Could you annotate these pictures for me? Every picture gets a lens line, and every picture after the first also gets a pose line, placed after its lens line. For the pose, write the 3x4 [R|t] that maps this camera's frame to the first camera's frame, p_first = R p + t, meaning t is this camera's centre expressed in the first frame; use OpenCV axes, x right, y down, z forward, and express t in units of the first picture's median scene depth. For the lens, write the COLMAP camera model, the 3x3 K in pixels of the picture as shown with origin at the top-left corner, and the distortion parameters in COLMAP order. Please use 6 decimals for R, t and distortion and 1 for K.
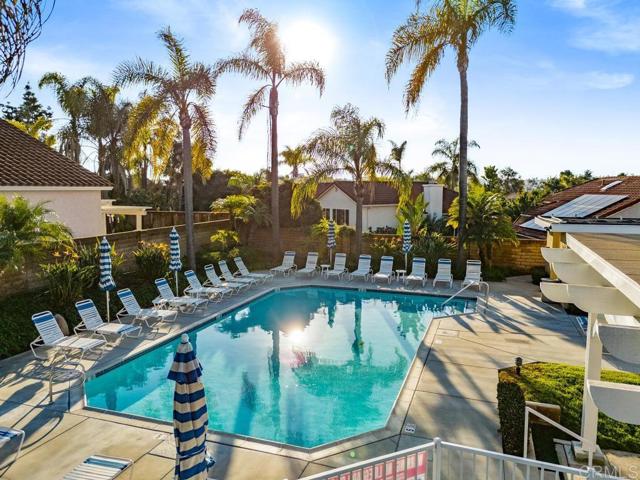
lens RADIAL K [[488.9, 0, 323.1], [0, 488.9, 240.8], [0, 0, 1]] dist [0.046894, -0.018234]
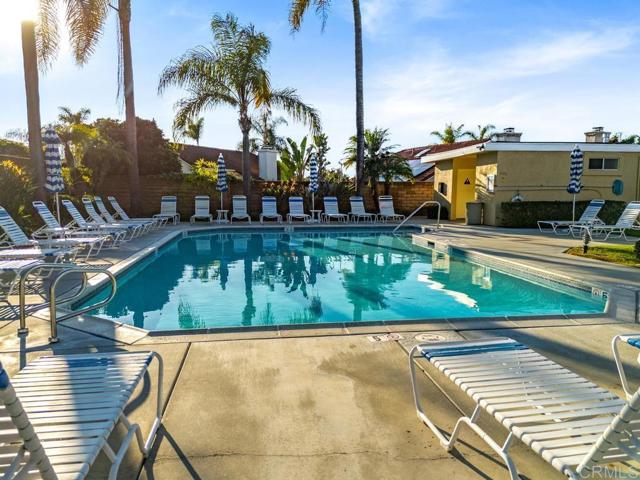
lens RADIAL K [[488.9, 0, 319.0], [0, 488.9, 239.1], [0, 0, 1]] dist [0.046894, -0.018234]
pose [[0.879966, -0.042869, 0.473098, -0.230706], [0.050272, 0.998731, -0.003008, 0.104891], [-0.472368, 0.026430, 0.881005, 0.208783]]
